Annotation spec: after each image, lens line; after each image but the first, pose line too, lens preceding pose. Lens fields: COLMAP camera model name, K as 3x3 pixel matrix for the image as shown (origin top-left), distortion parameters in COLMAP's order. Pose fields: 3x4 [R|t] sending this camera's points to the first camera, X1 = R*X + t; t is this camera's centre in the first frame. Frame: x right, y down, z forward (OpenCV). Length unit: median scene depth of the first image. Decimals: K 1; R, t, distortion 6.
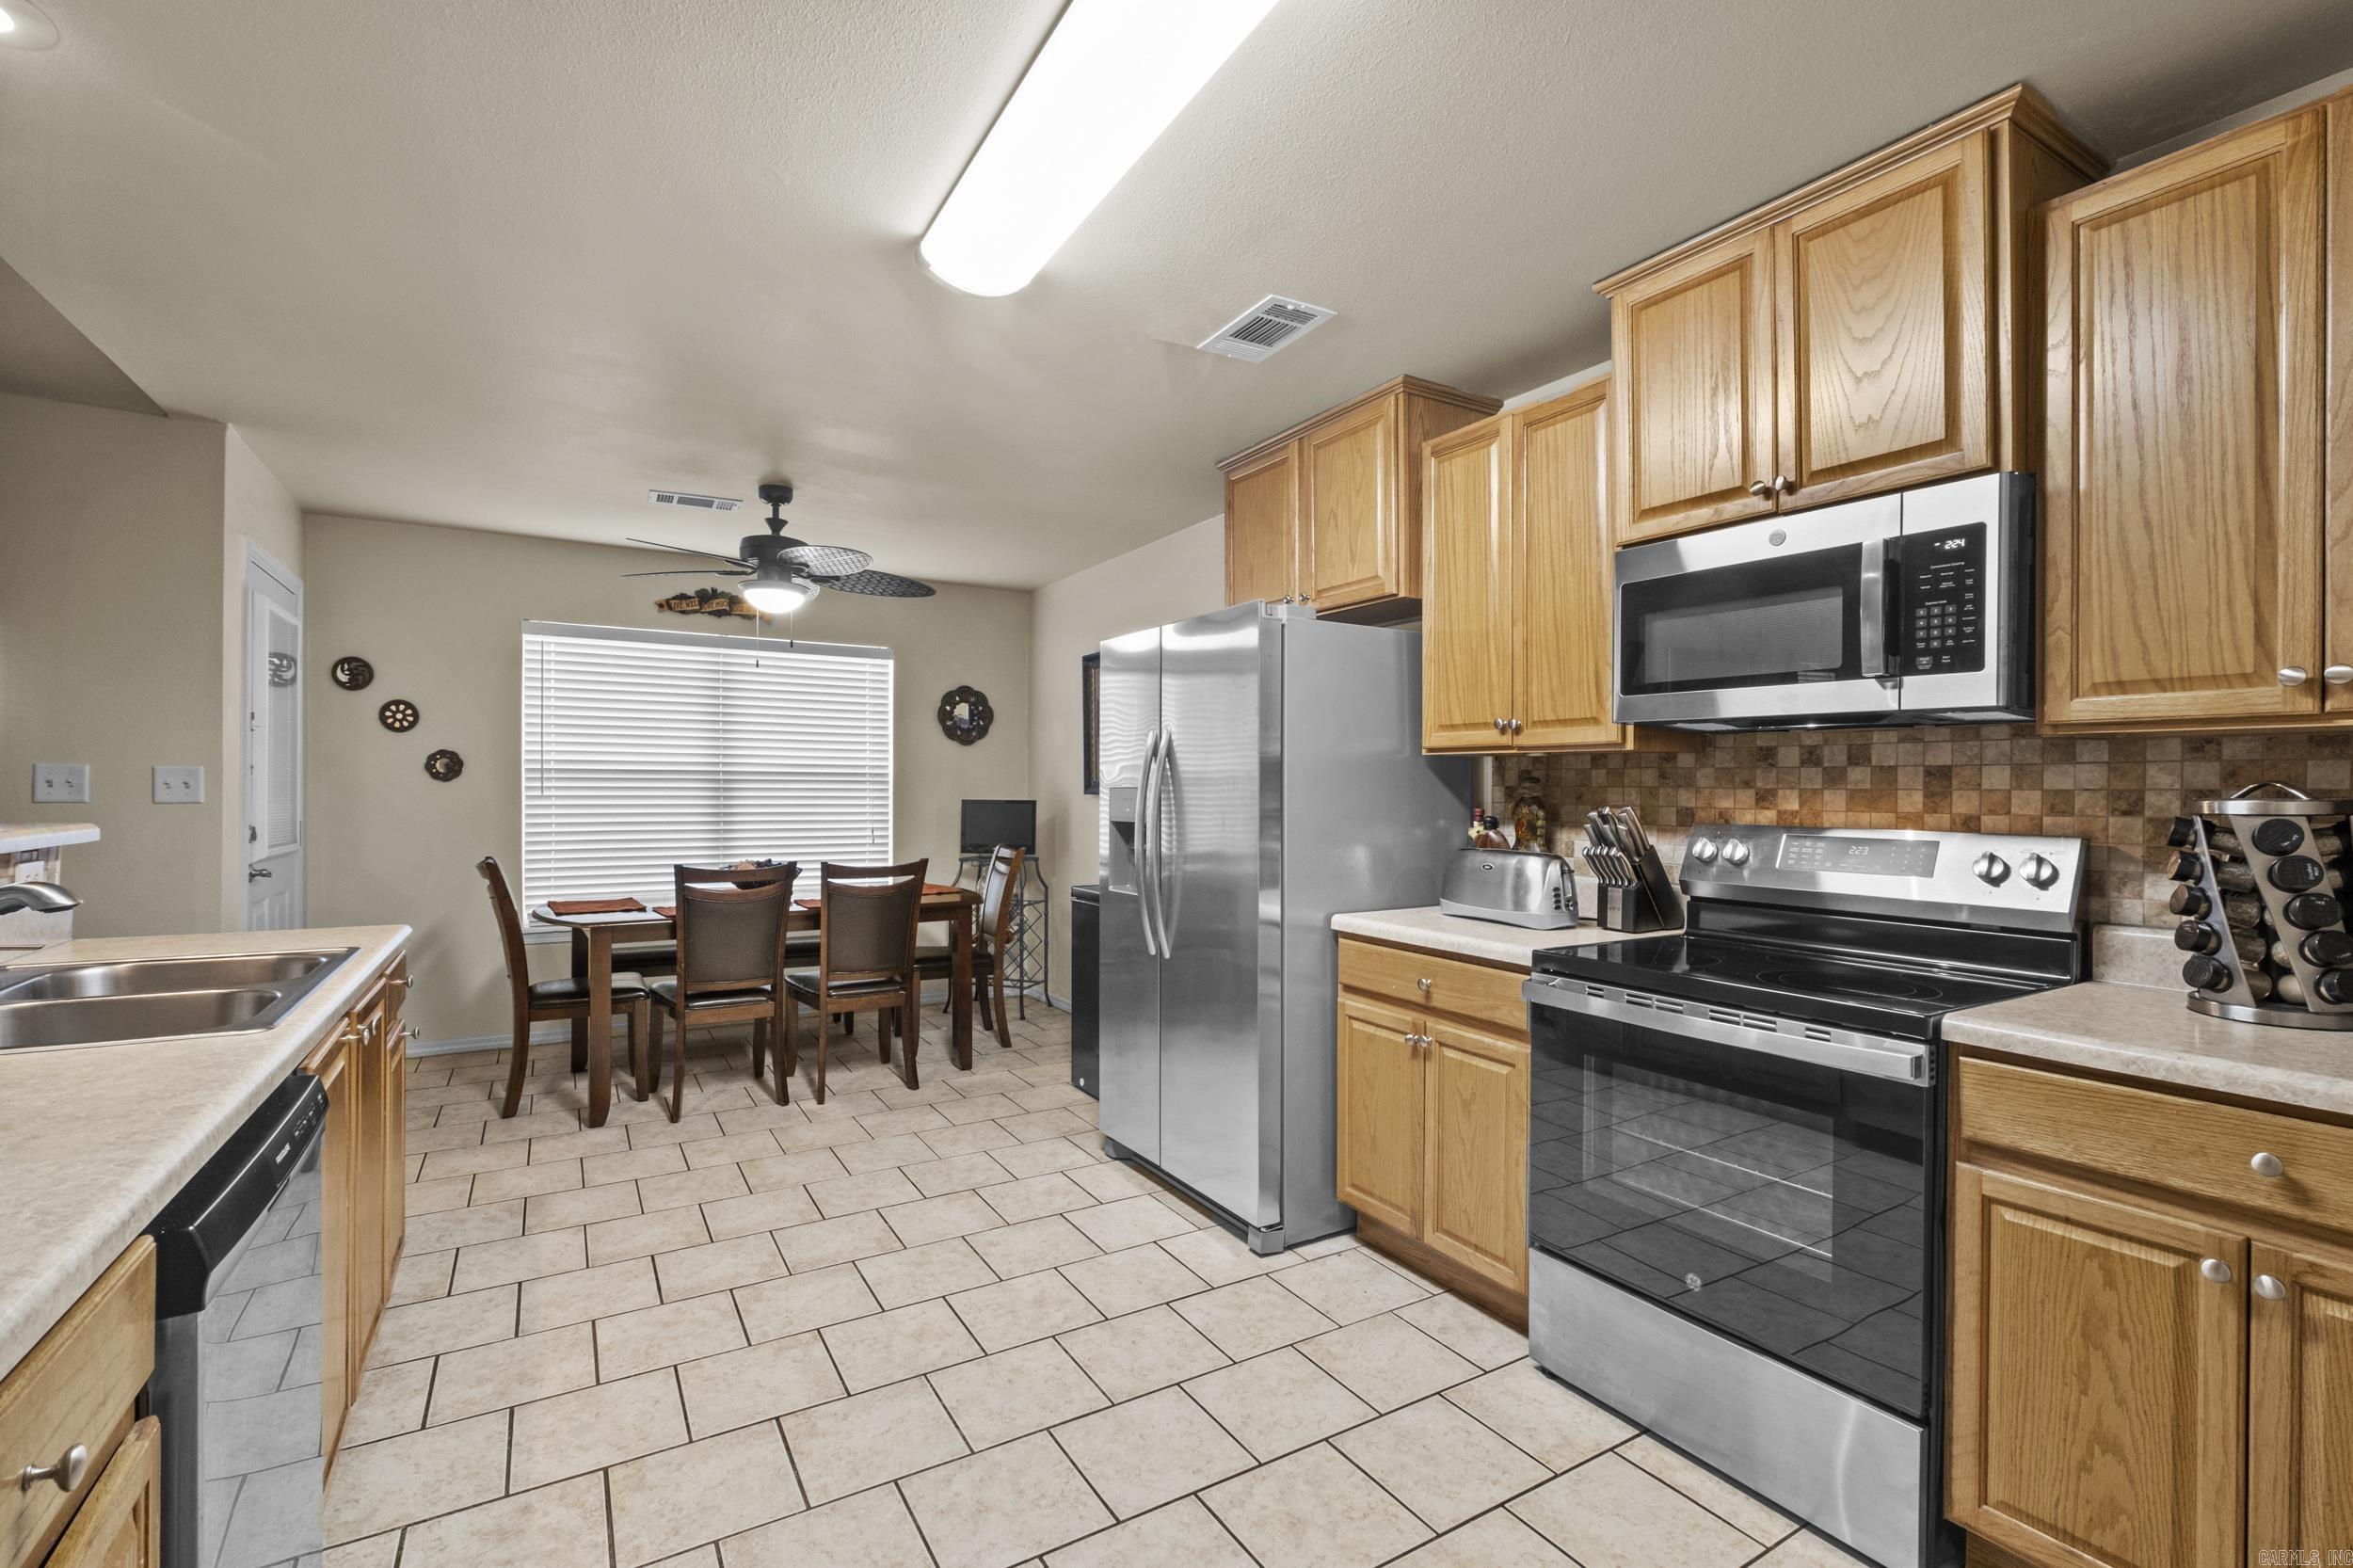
lens RADIAL K [[1019.7, 0, 1158.1], [0, 1019.7, 801.0], [0, 0, 1]] dist [-0.010058, 0.001502]
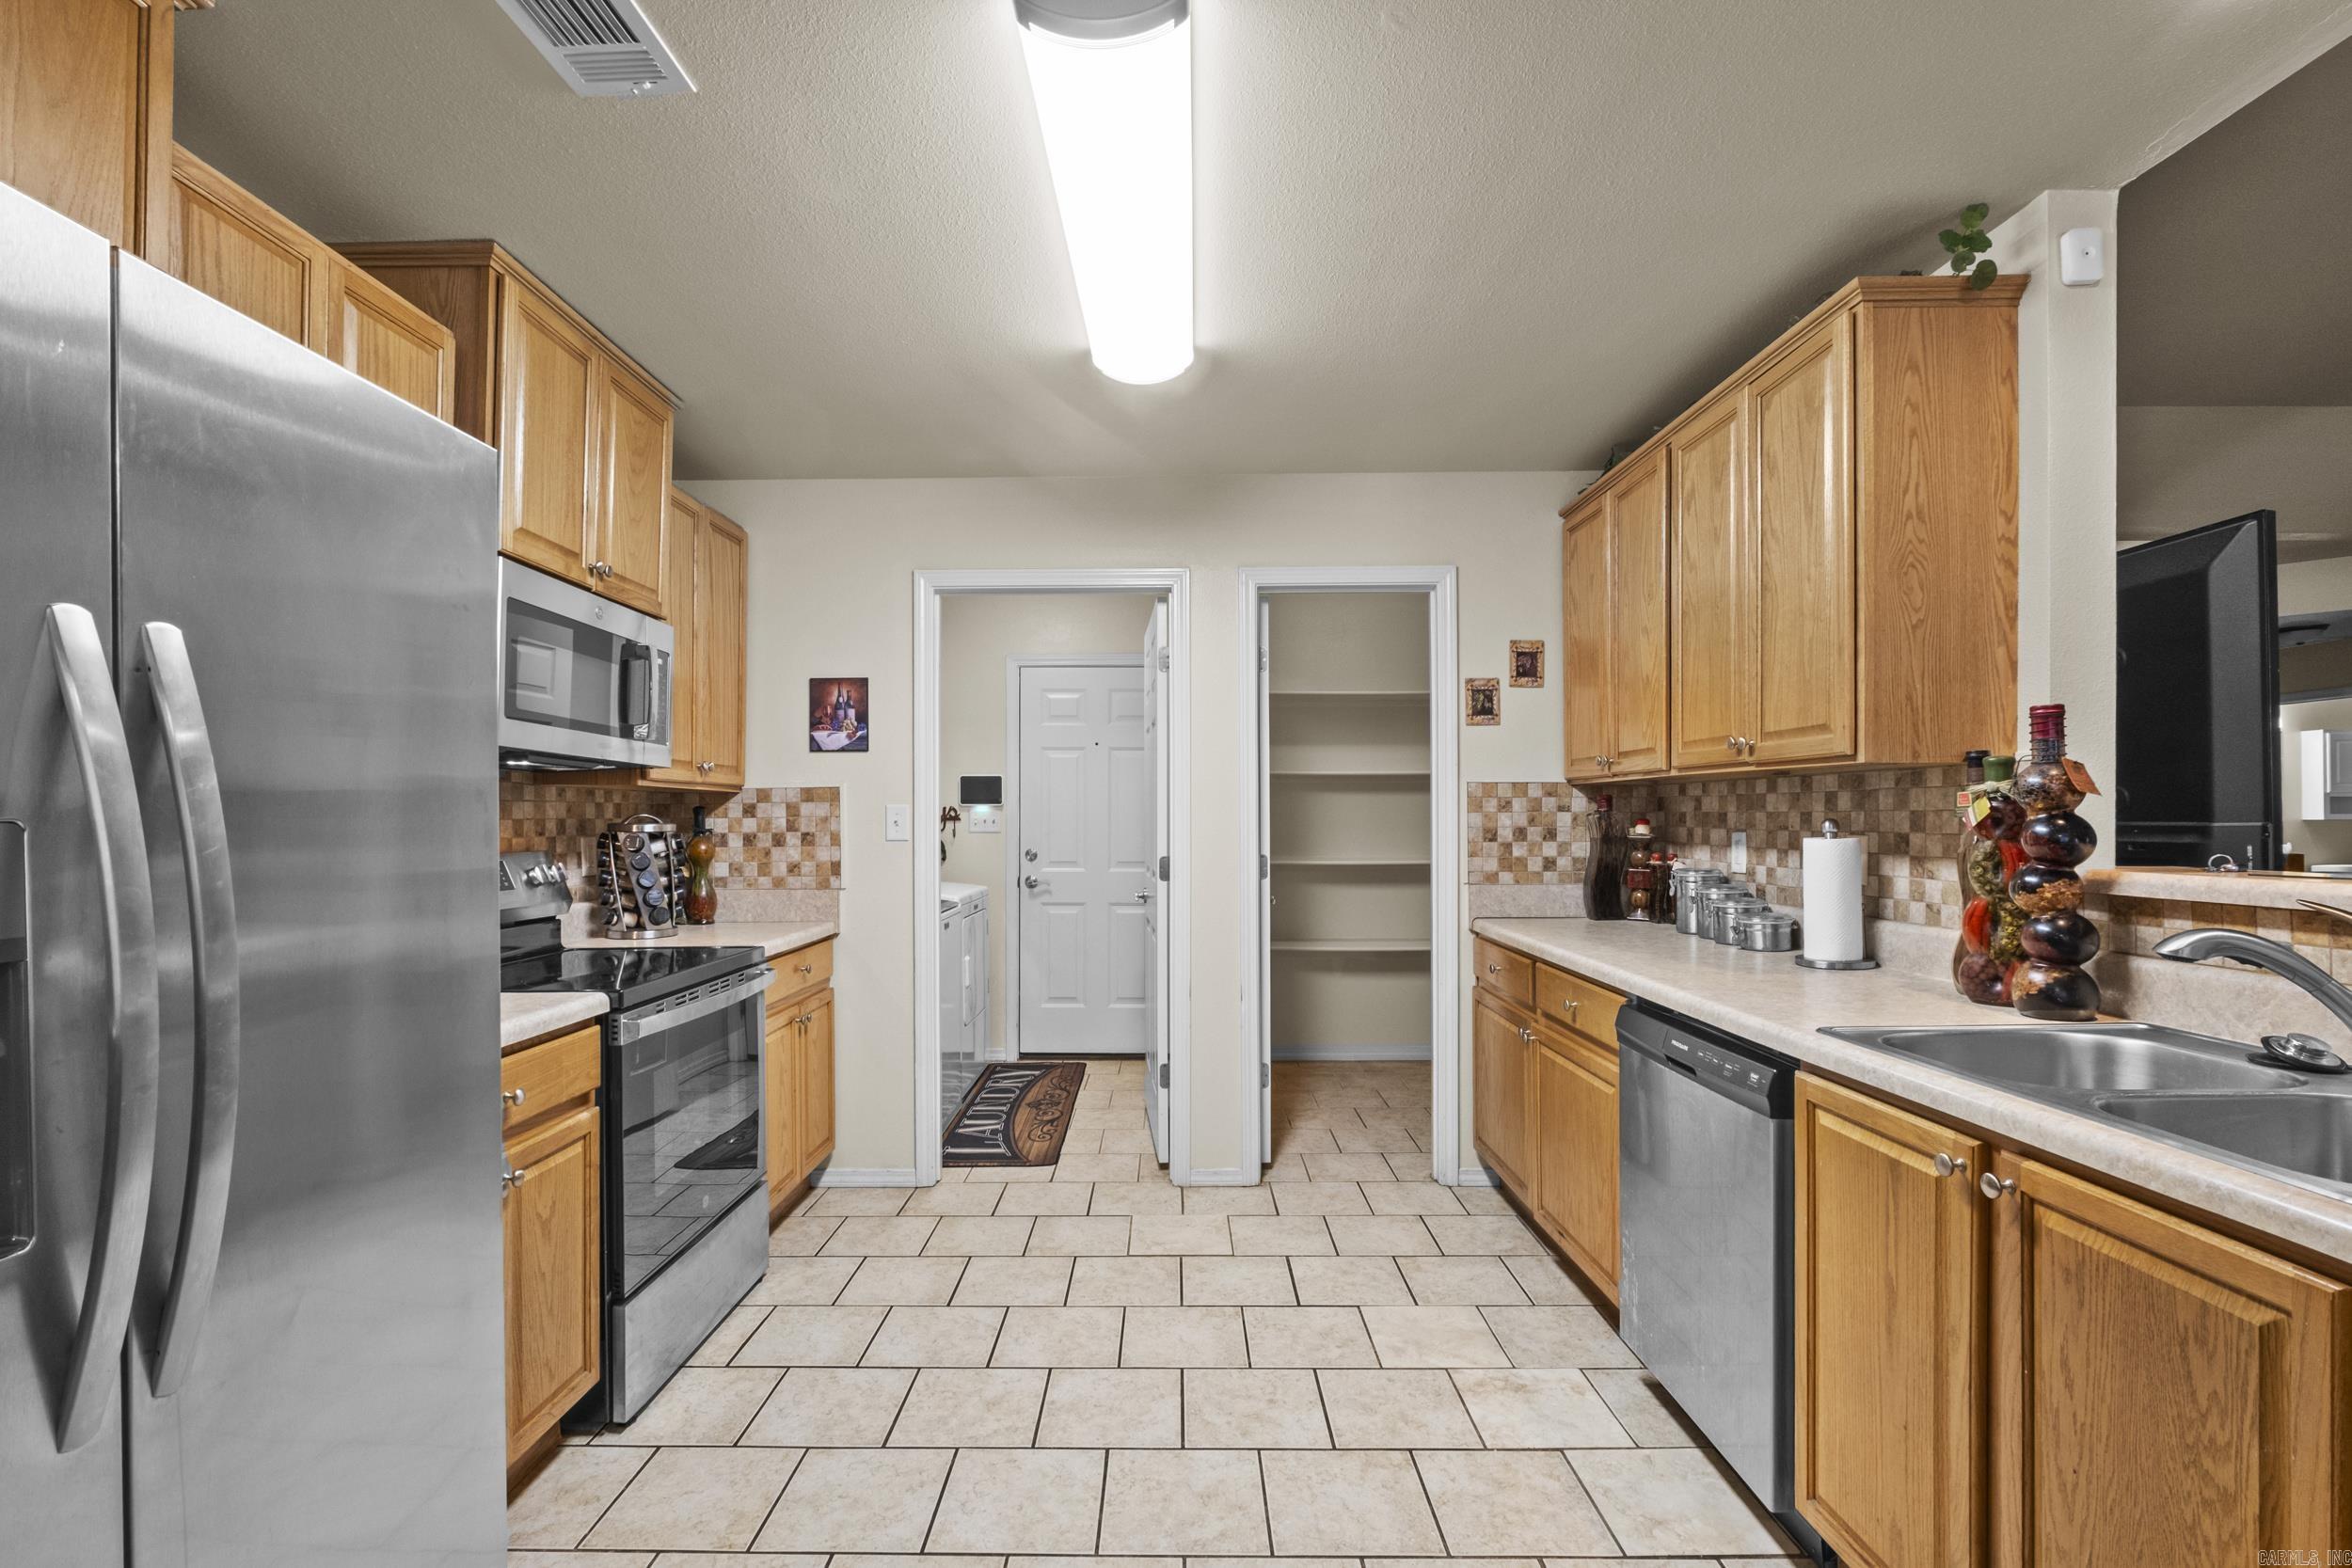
lens RADIAL K [[1019.2, 0, 1161.2], [0, 1019.2, 818.7], [0, 0, 1]] dist [-0.010058, 0.001502]
pose [[-0.853744, -0.002519, 0.520686, -0.266090], [0.003392, 0.999940, 0.010400, -0.010283], [-0.520682, 0.010646, -0.853685, 0.748143]]
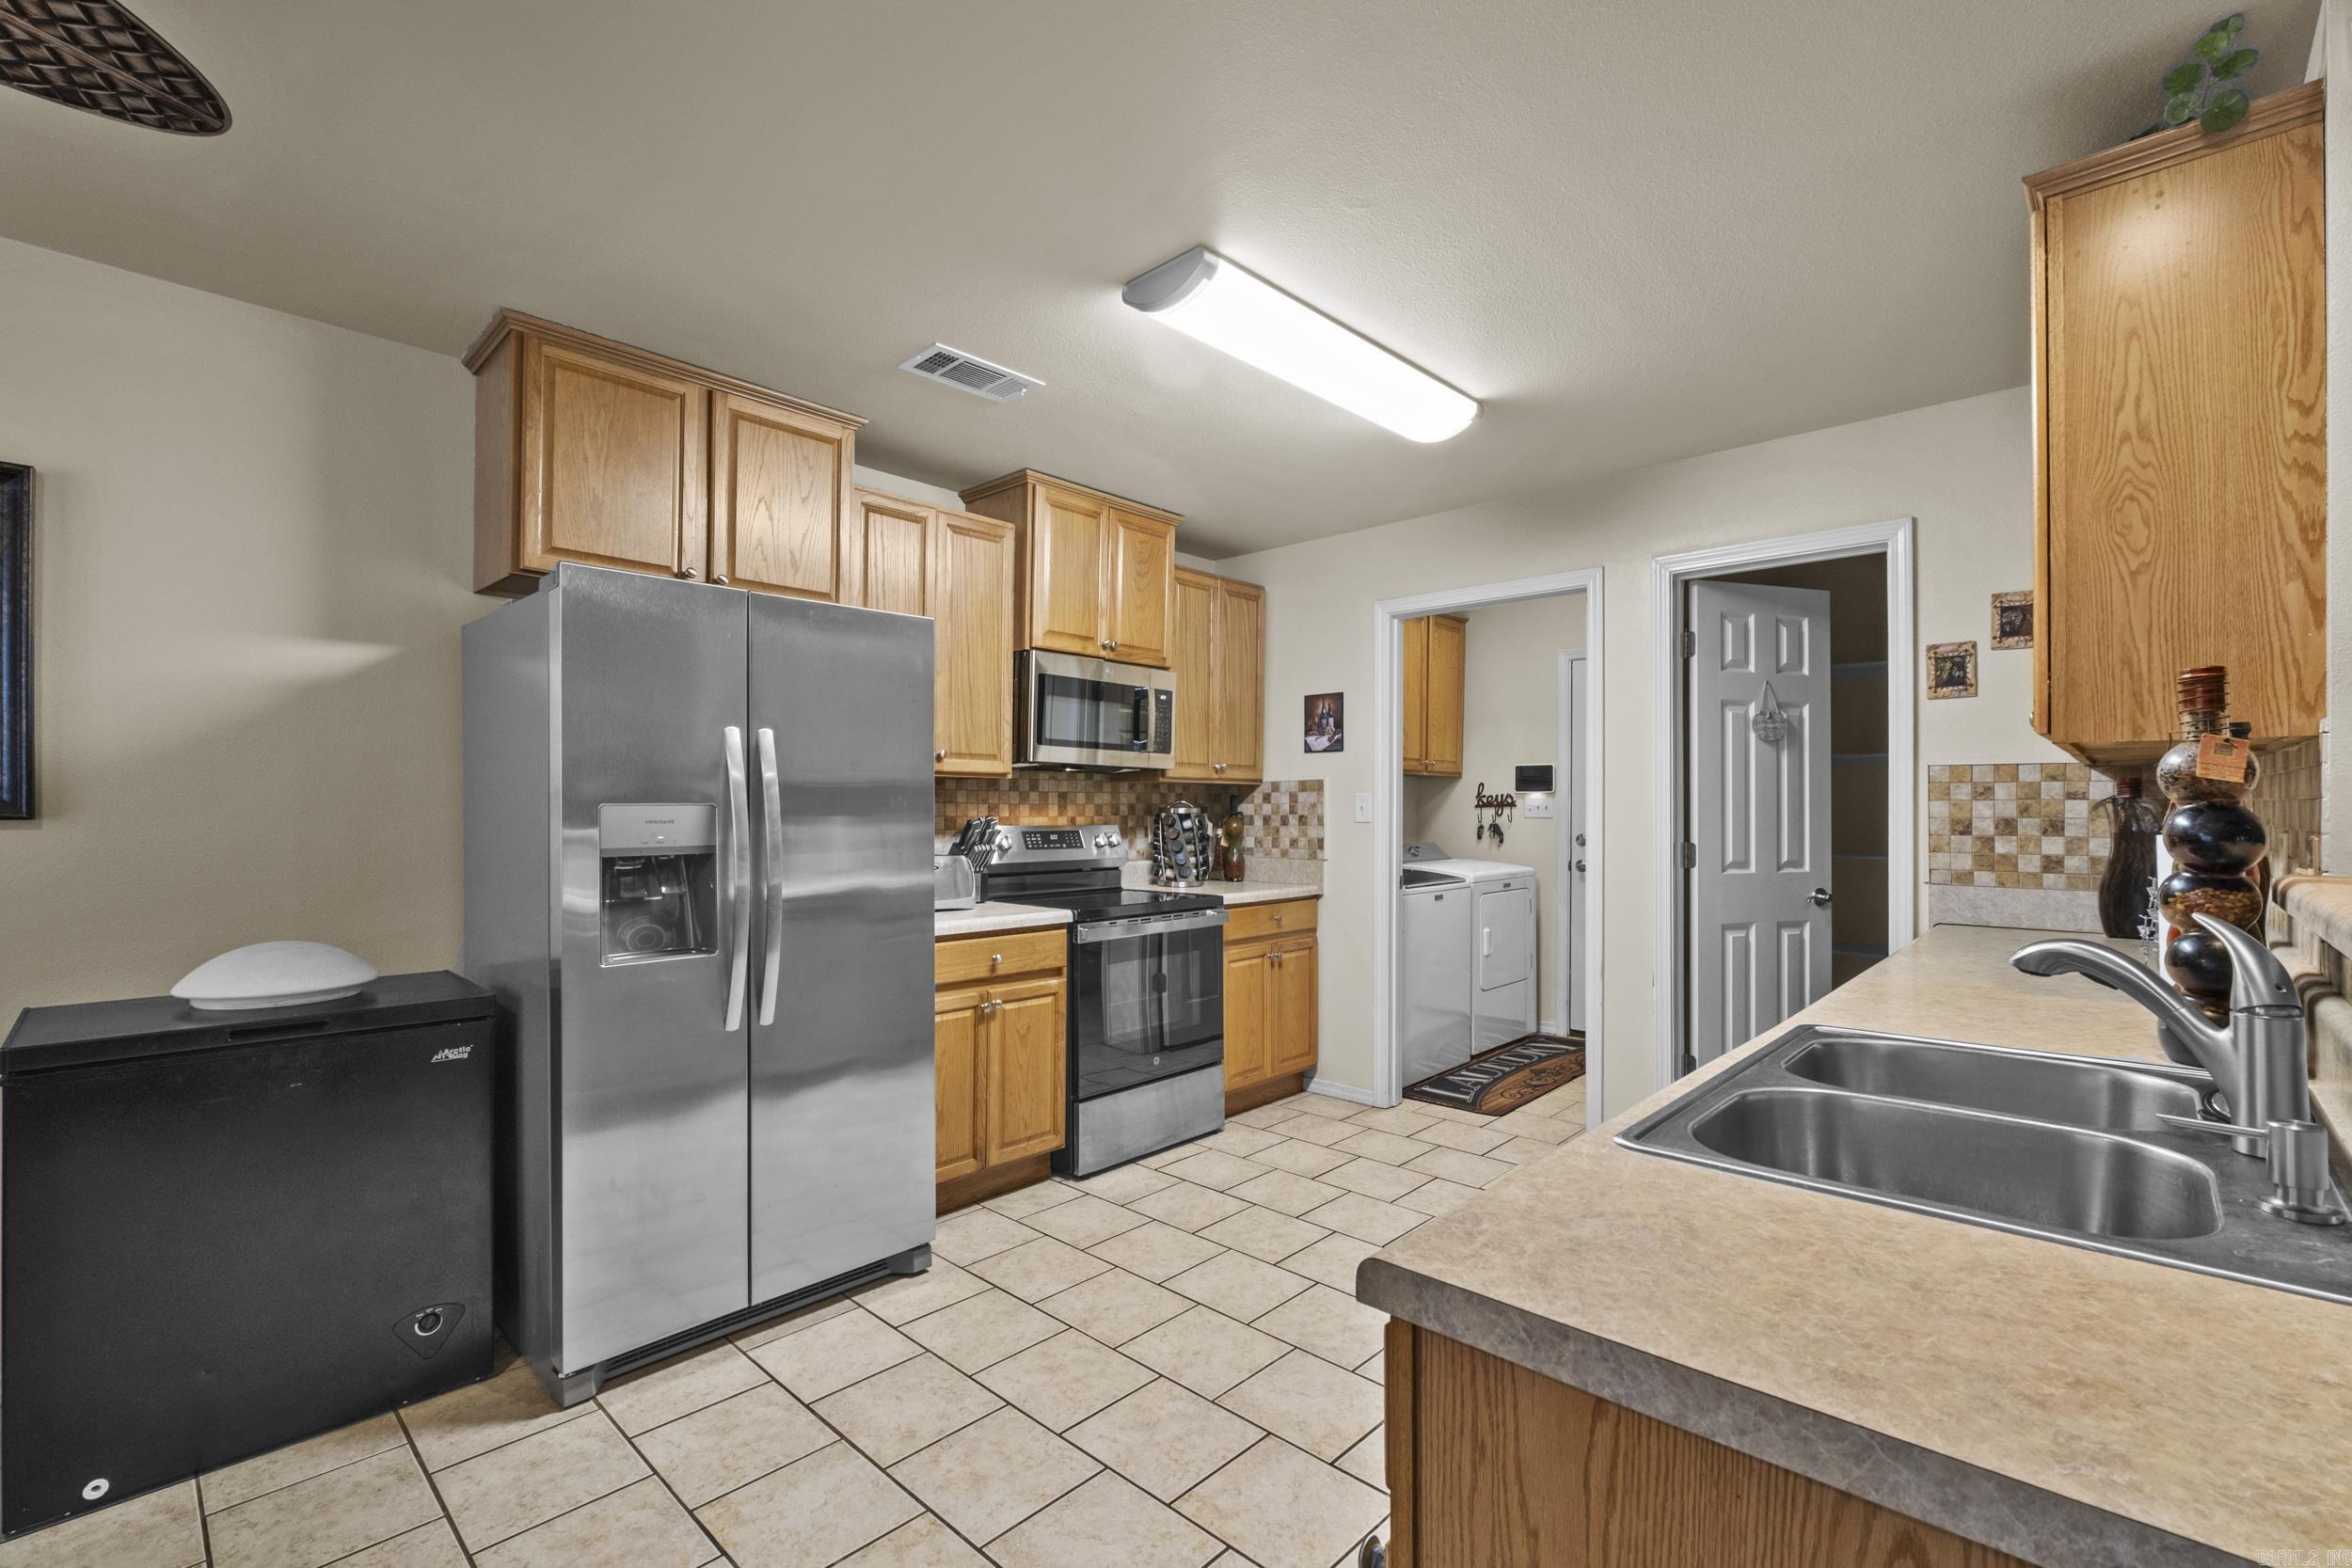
lens RADIAL K [[1019.2, 0, 1188.3], [0, 1019.2, 798.9], [0, 0, 1]] dist [-0.010058, 0.001502]
pose [[-0.286081, -0.000340, 0.958205, -0.559485], [0.005773, 0.999981, 0.002079, -0.011324], [-0.958188, 0.006126, -0.286074, 0.621720]]
